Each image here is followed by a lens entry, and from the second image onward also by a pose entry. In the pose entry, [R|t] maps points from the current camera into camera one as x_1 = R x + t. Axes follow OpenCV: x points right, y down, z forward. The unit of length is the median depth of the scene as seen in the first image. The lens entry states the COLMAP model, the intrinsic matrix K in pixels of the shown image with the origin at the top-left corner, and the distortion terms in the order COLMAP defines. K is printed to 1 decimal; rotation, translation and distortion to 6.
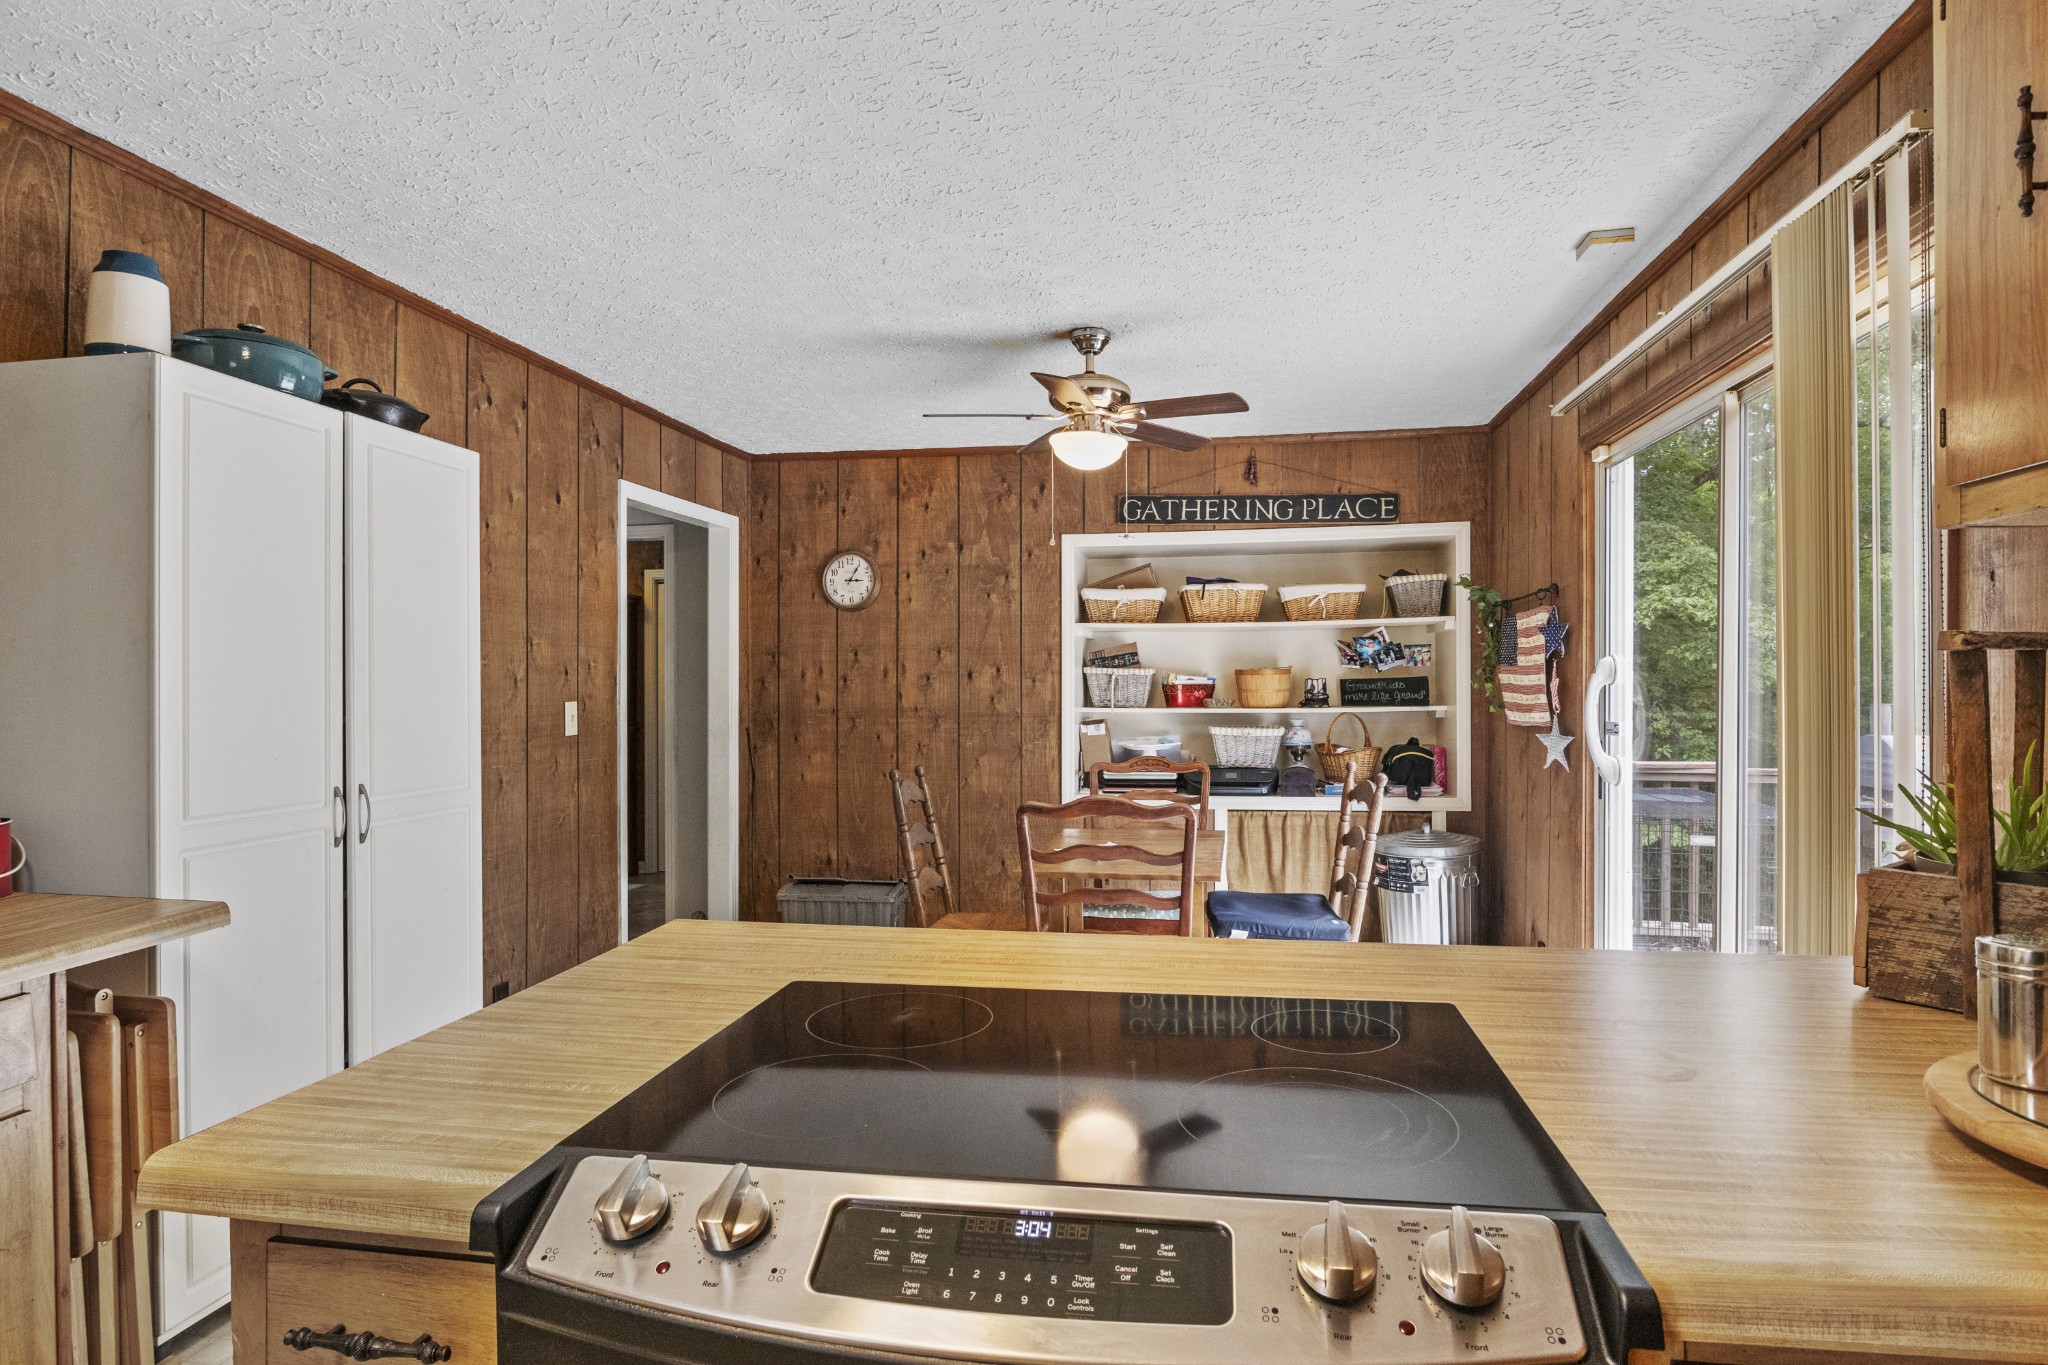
lens RADIAL K [[1110.8, 0, 1025.7], [0, 1110.8, 687.8], [0, 0, 1]] dist [-0.006334, 0.002014]
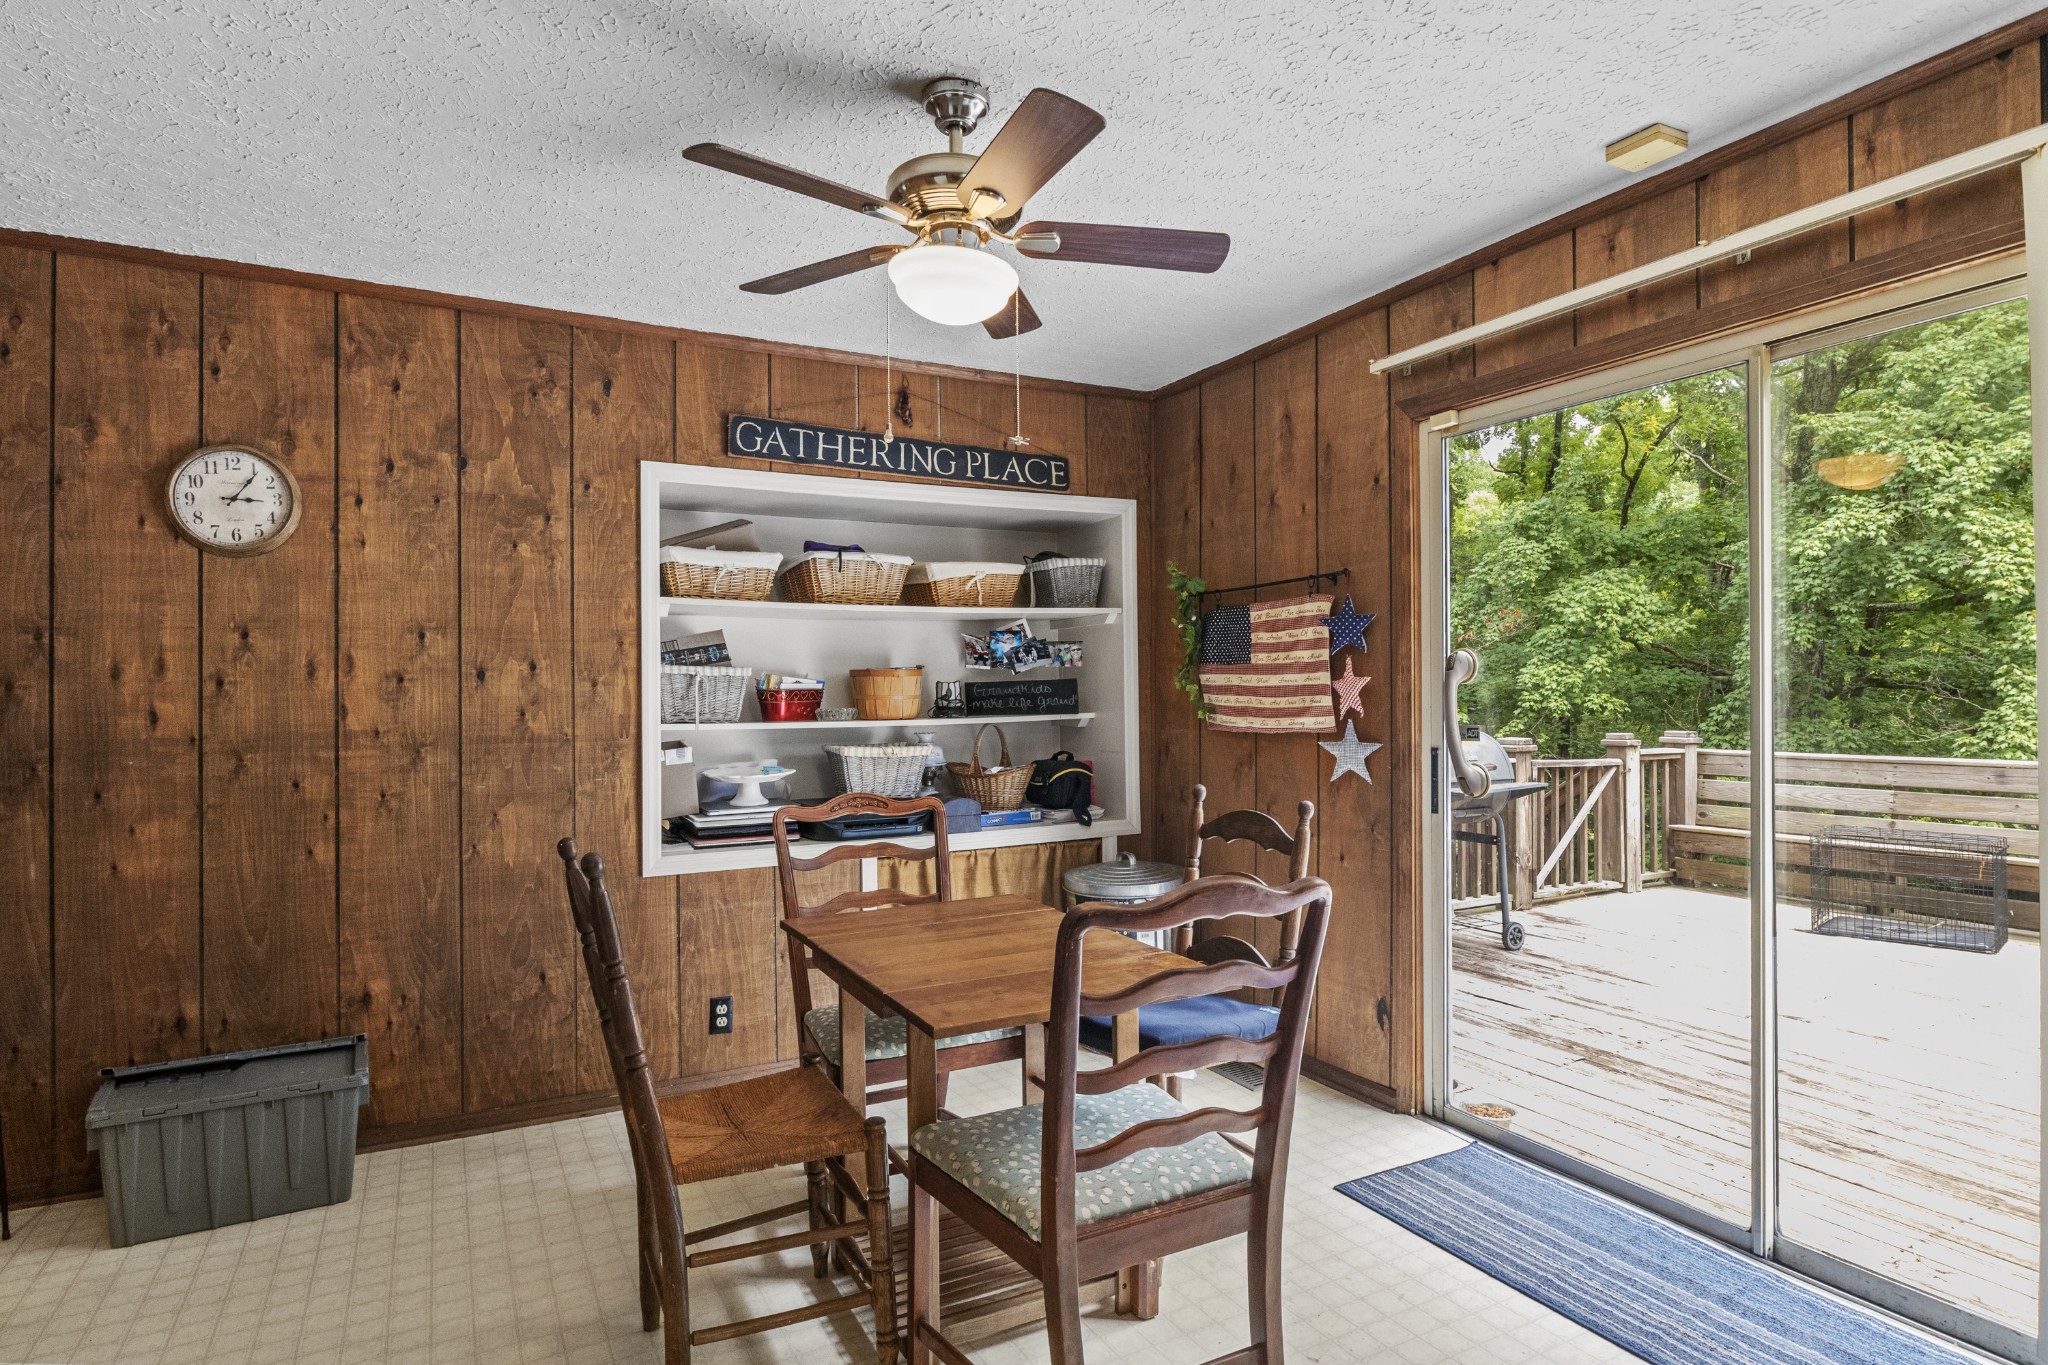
lens RADIAL K [[1110.8, 0, 1025.7], [0, 1110.8, 687.8], [0, 0, 1]] dist [-0.006334, 0.002014]
pose [[0.788223, -0.001323, 0.615389, -0.188398], [0.008904, 0.999918, -0.009255, 0.004176], [-0.615326, 0.012774, 0.788170, 0.340047]]
